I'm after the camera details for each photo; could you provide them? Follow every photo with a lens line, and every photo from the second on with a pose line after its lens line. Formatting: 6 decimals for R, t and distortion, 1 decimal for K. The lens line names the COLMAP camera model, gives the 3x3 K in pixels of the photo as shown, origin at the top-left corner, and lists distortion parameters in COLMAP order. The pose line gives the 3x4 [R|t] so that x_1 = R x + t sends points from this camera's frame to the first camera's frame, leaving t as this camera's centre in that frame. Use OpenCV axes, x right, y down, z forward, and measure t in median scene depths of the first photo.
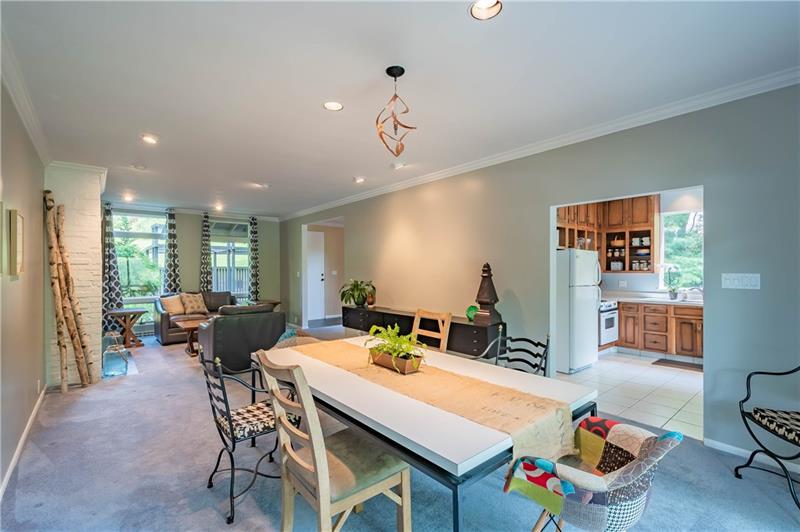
lens RADIAL K [[357.7, 0, 395.8], [0, 357.7, 267.7], [0, 0, 1]] dist [0.010539, 0.000402]
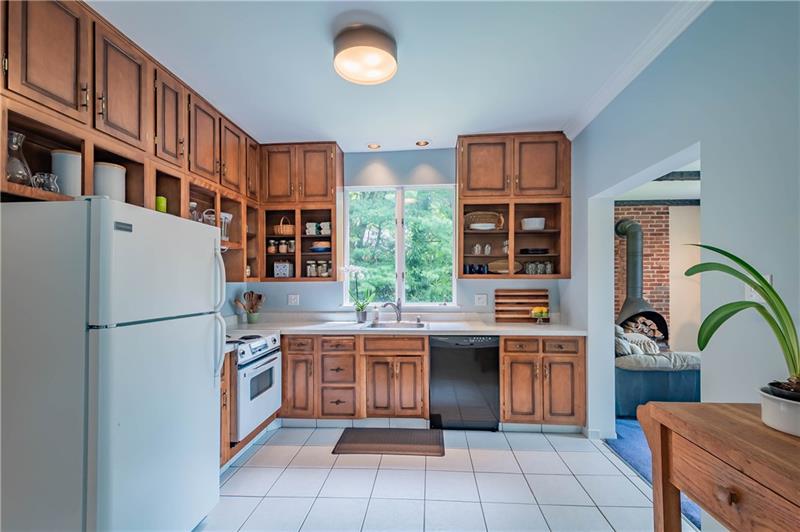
lens RADIAL K [[357.7, 0, 402.9], [0, 357.7, 279.2], [0, 0, 1]] dist [0.010539, 0.000402]
pose [[0.697649, -0.004170, 0.716427, 0.356954], [0.007501, 0.999971, -0.001483, 0.013299], [-0.716400, 0.006408, 0.697660, 0.488989]]
